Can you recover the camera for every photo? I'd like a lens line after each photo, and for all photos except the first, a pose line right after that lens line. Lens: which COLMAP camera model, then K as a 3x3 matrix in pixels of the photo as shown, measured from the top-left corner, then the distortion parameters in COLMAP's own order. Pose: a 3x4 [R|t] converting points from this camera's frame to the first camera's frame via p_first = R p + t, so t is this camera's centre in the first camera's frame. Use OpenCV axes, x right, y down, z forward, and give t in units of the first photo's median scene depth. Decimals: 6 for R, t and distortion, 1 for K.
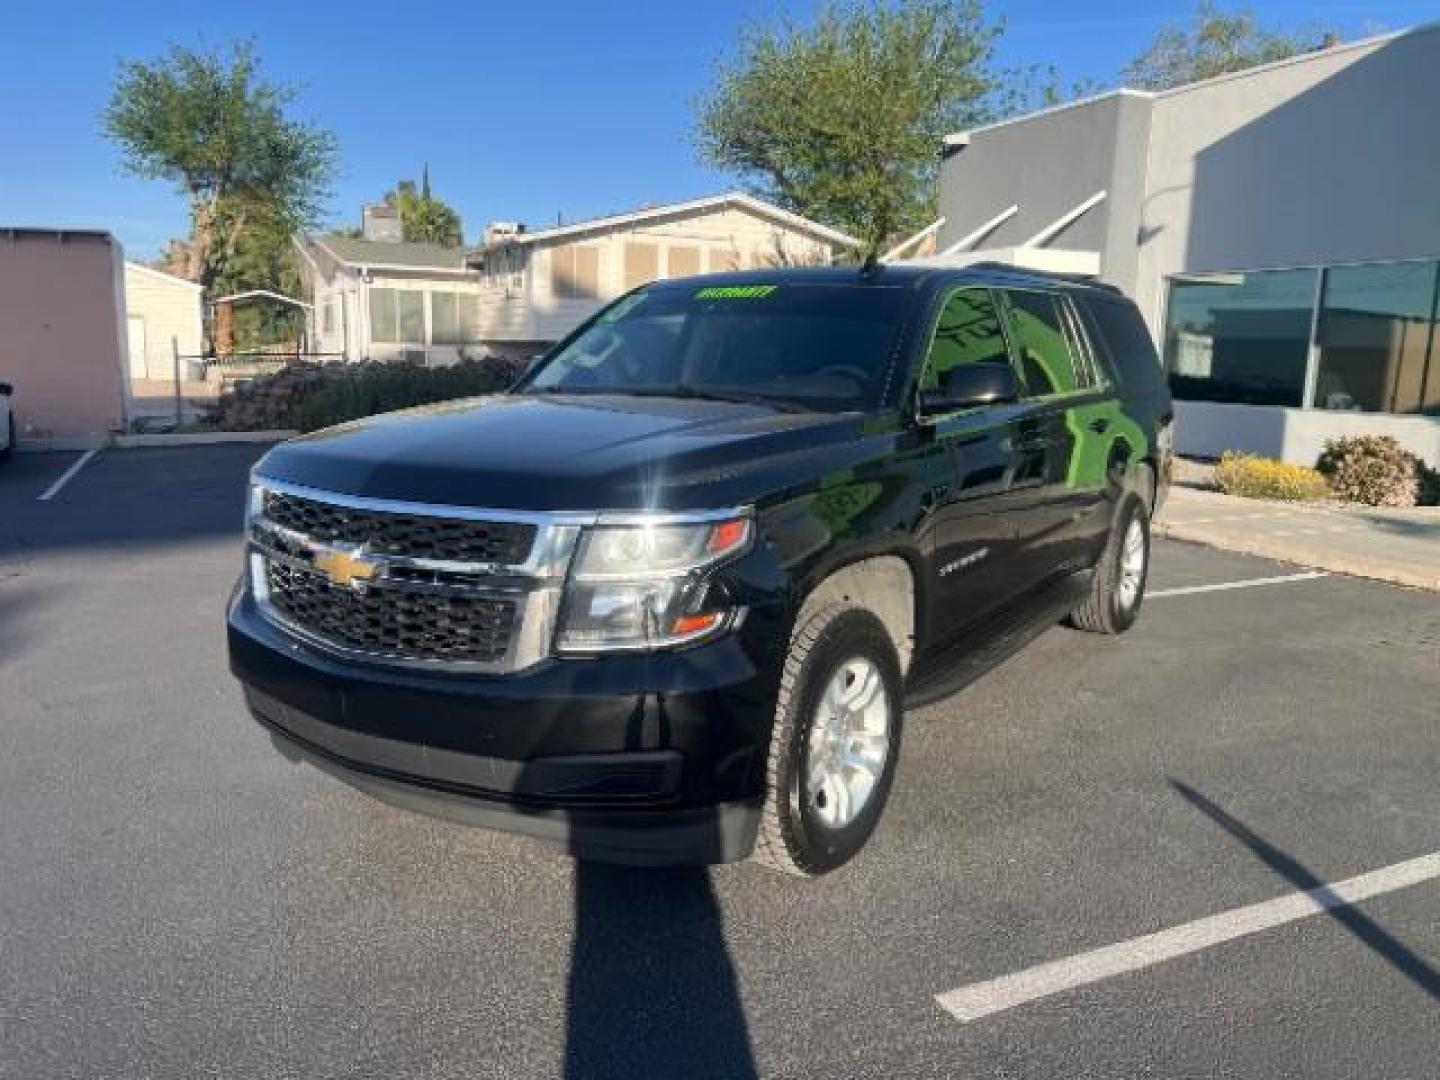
lens RADIAL K [[1075.0, 0, 709.6], [0, 1075.0, 539.0], [0, 0, 1]] dist [0.011931, -0.002053]
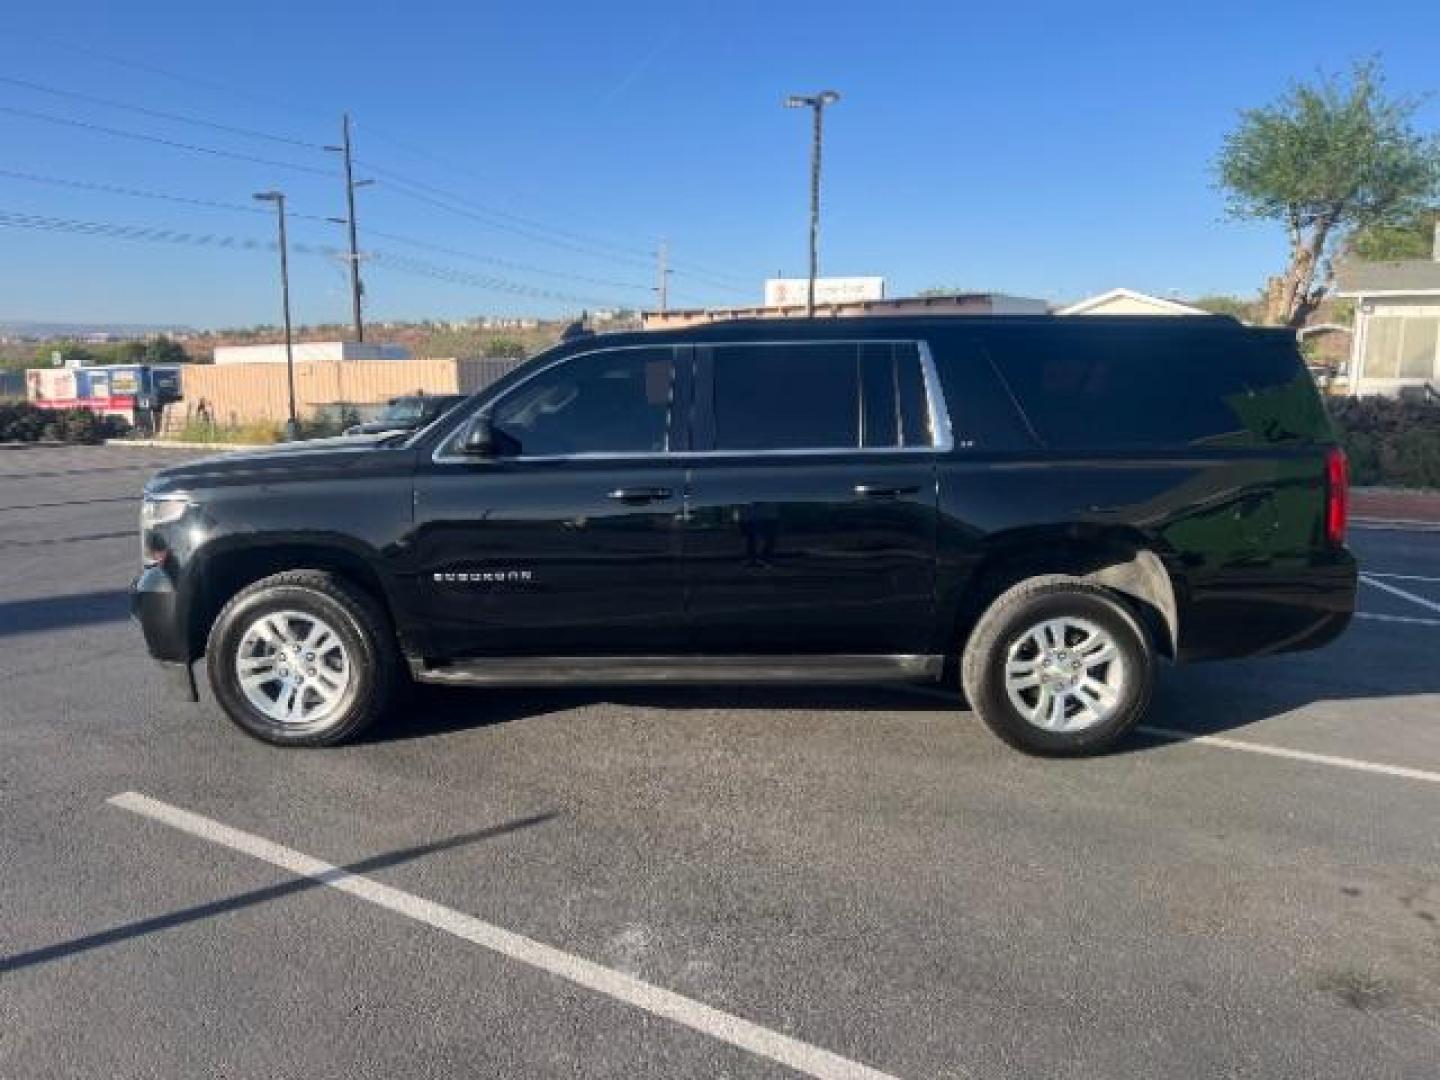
lens RADIAL K [[1075.0, 0, 709.6], [0, 1075.0, 539.0], [0, 0, 1]] dist [0.011931, -0.002053]
pose [[0.536245, 0.112742, -0.836499, 0.102313], [-0.139170, 0.989285, 0.044118, -0.008136], [0.832510, 0.092757, 0.546190, 0.039653]]
